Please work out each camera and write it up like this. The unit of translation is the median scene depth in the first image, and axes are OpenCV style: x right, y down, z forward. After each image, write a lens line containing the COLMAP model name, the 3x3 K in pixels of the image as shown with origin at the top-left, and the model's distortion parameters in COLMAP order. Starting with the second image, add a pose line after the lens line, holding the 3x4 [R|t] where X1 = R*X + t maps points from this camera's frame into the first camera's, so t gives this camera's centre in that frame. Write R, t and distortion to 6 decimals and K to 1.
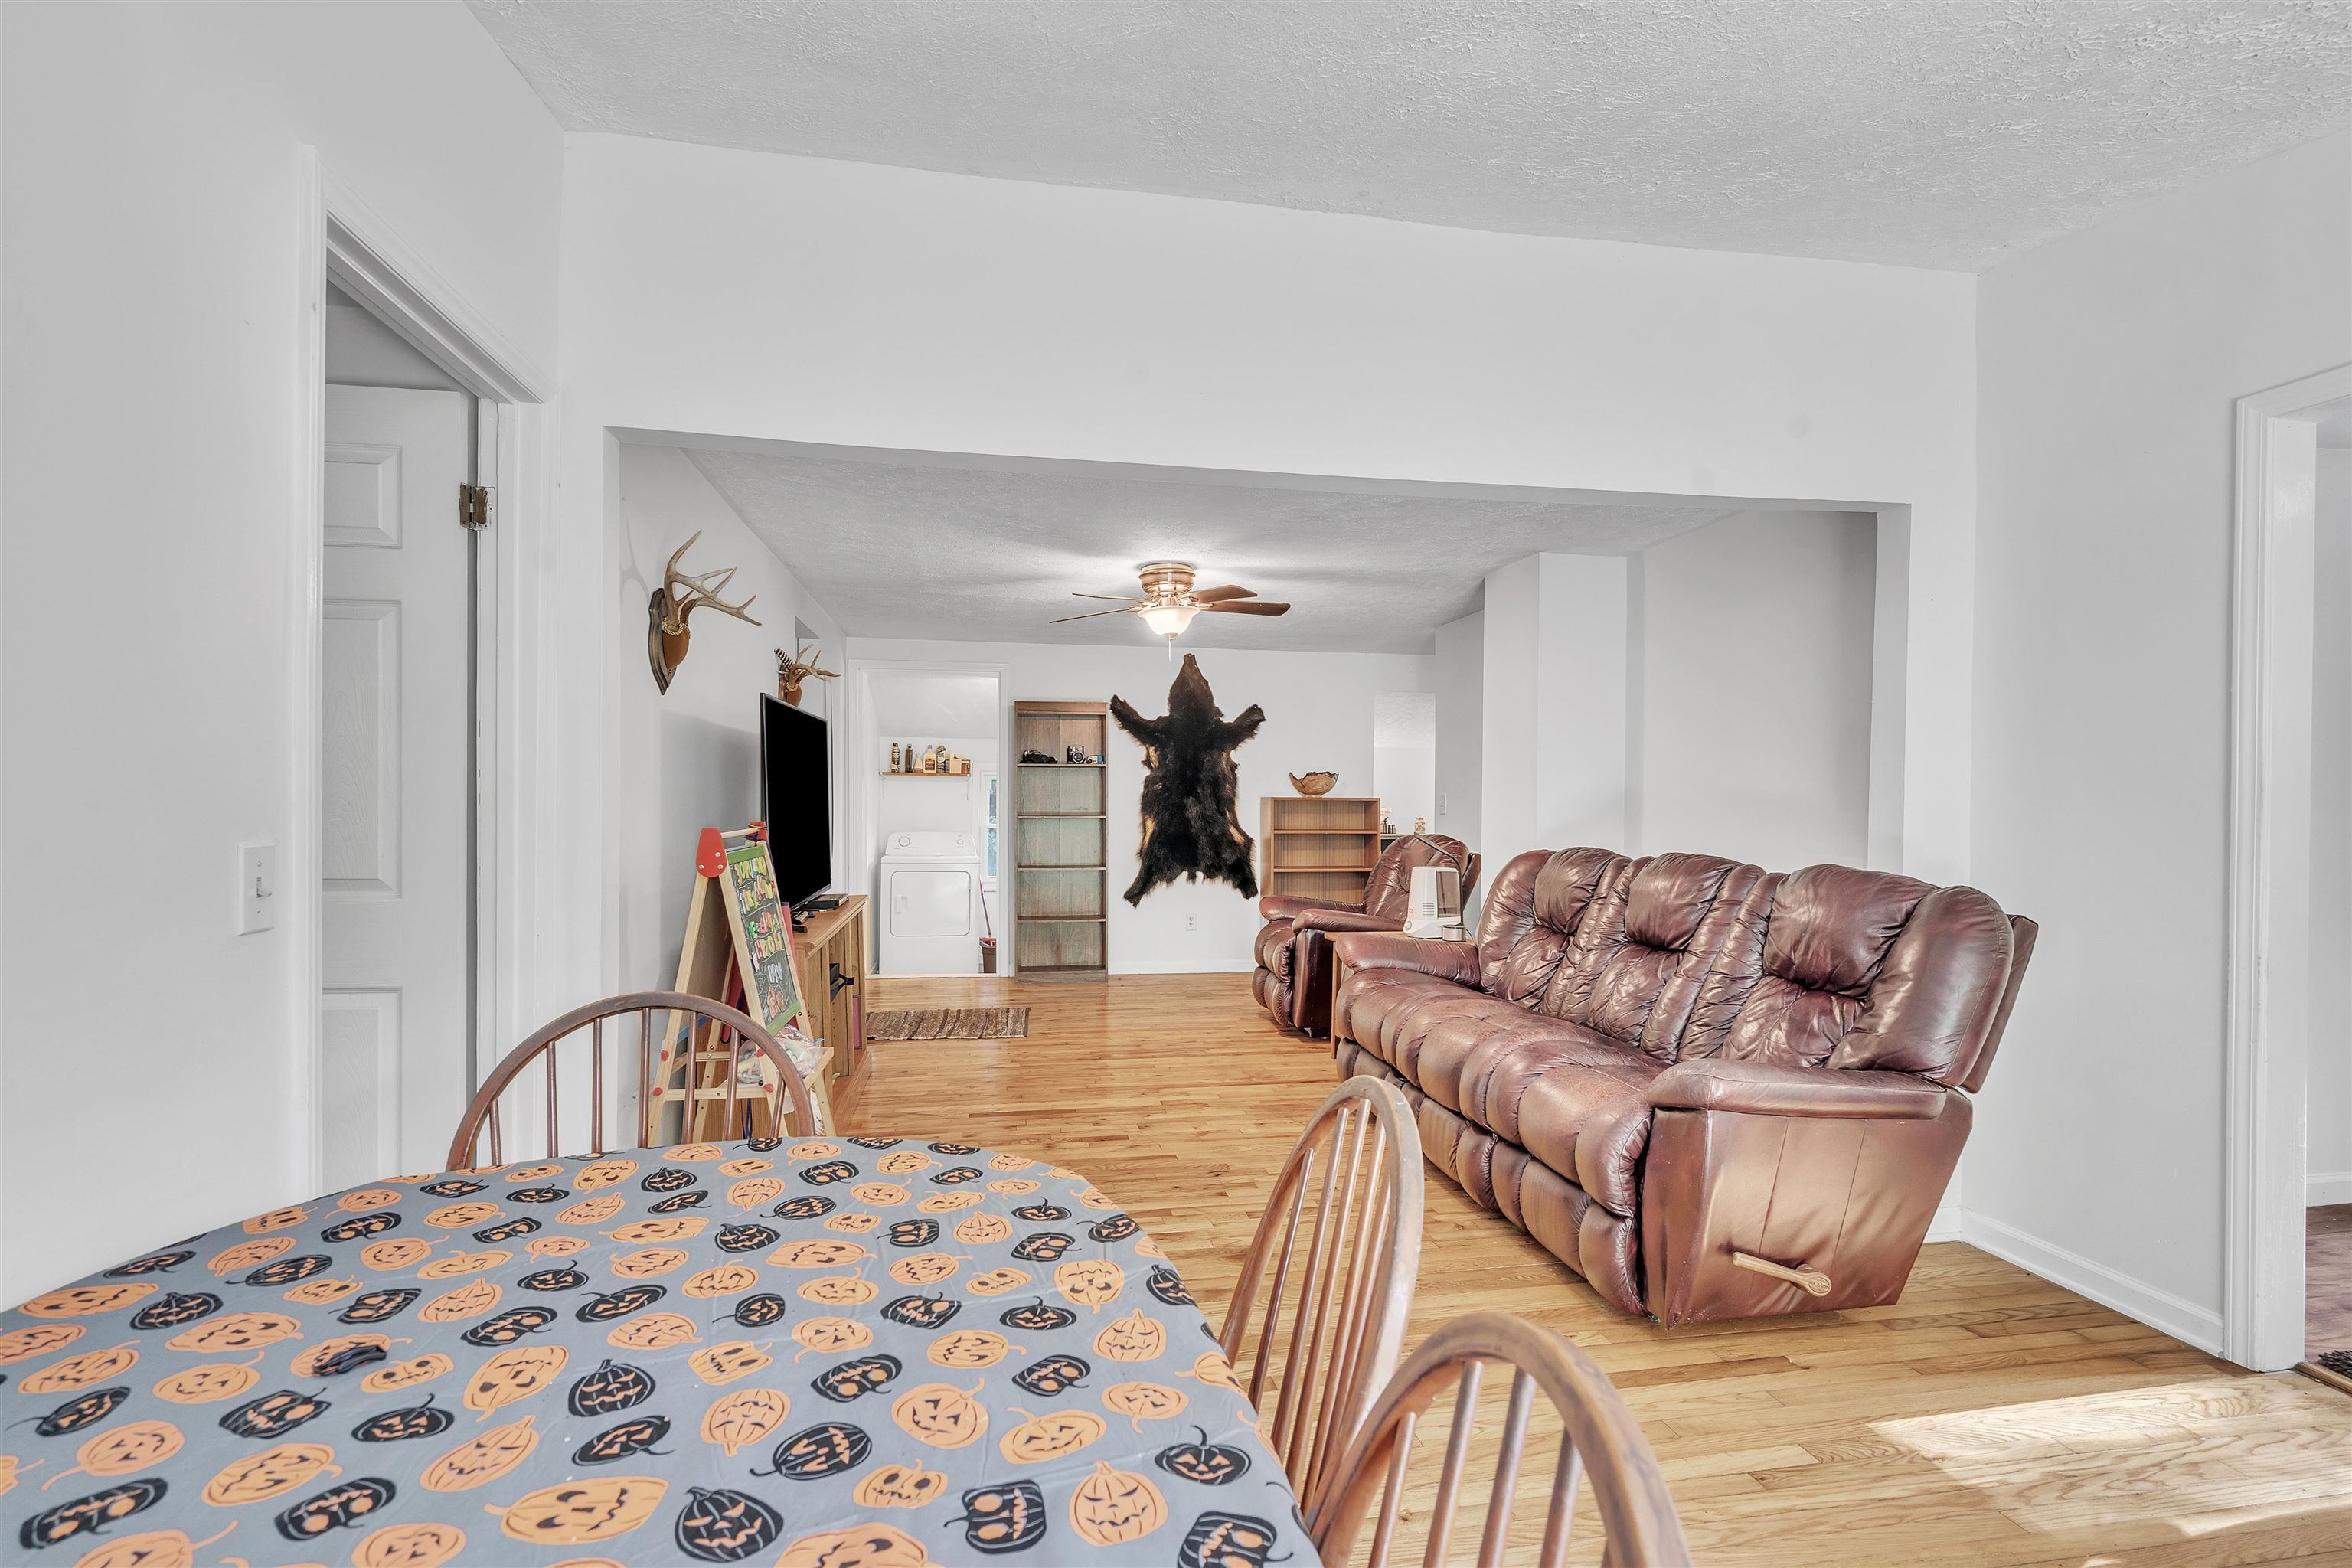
lens RADIAL K [[1087.0, 0, 1182.5], [0, 1087.0, 783.7], [0, 0, 1]] dist [-0.011063, 0.006158]
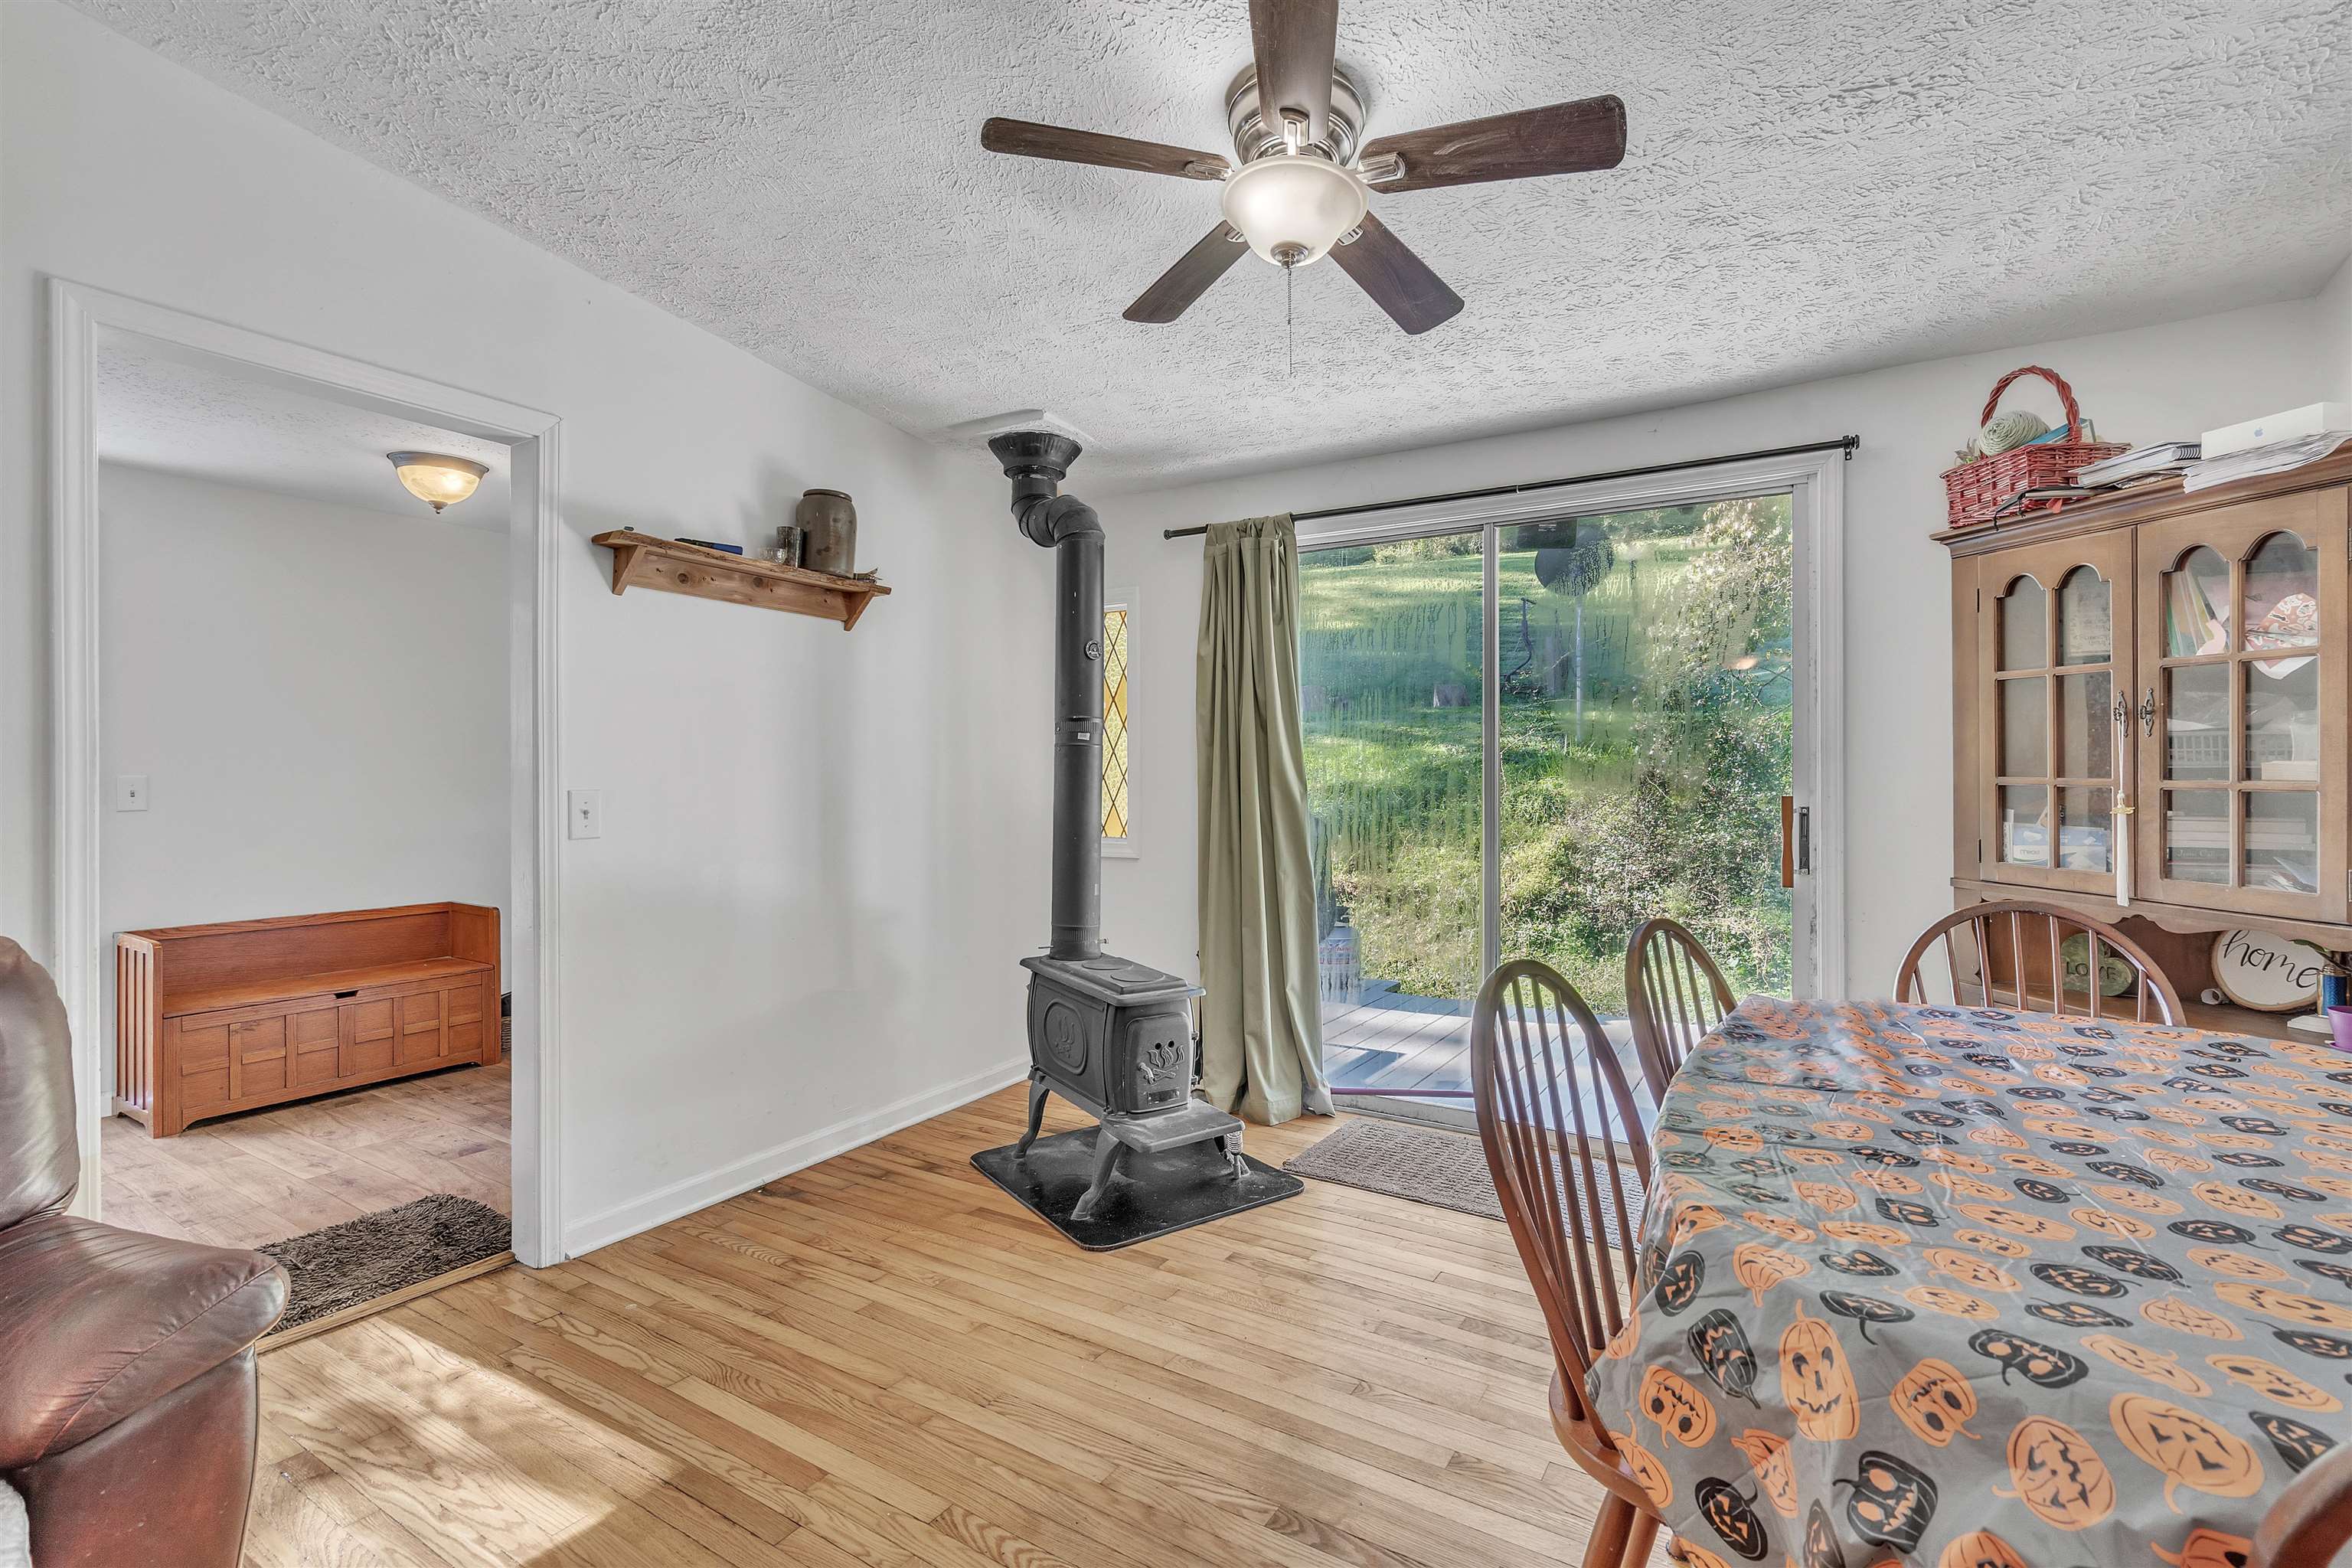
lens RADIAL K [[1087.0, 0, 1165.3], [0, 1087.0, 772.3], [0, 0, 1]] dist [-0.011063, 0.006158]
pose [[-0.727197, -0.003531, 0.686420, -0.064533], [-0.012695, 0.999885, -0.008306, 0.005125], [-0.686312, -0.014754, -0.727158, 0.326116]]
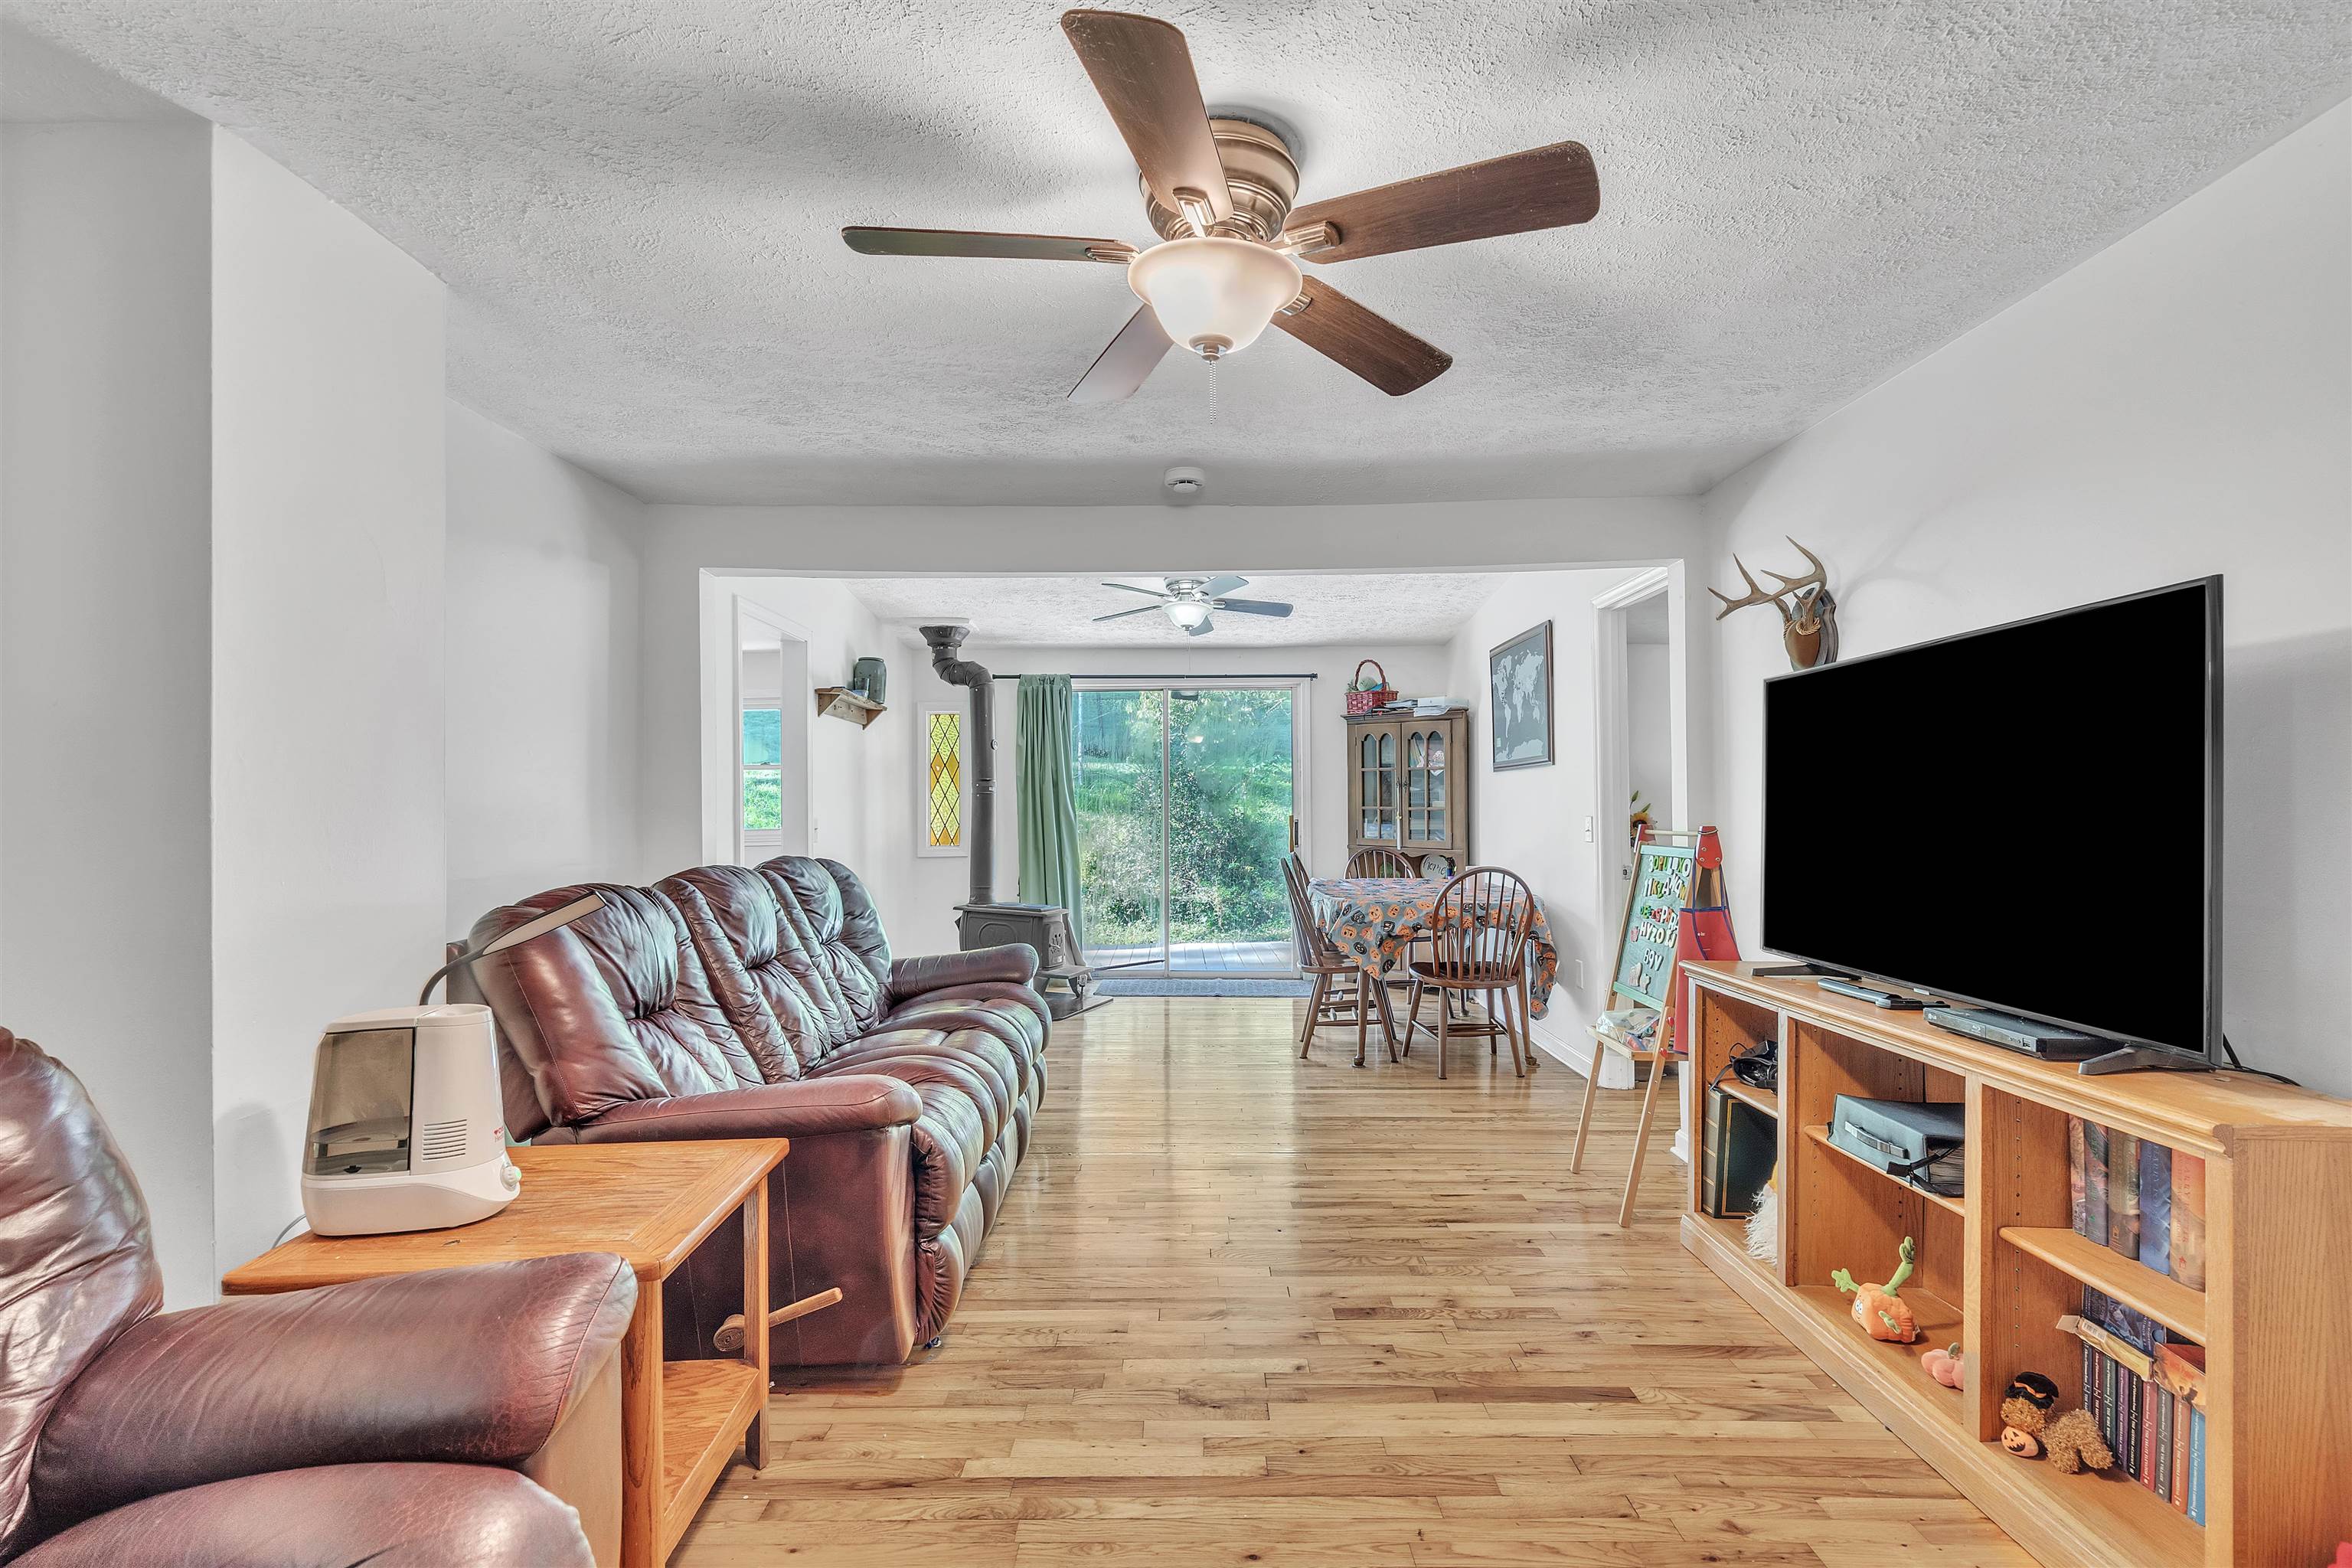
lens RADIAL K [[1087.0, 0, 1172.1], [0, 1087.0, 789.2], [0, 0, 1]] dist [-0.011063, 0.006158]
pose [[-0.980770, 0.005703, 0.195083, -0.042843], [0.000177, 0.999599, -0.028330, 0.012058], [-0.195166, -0.027750, -0.980378, 0.857760]]
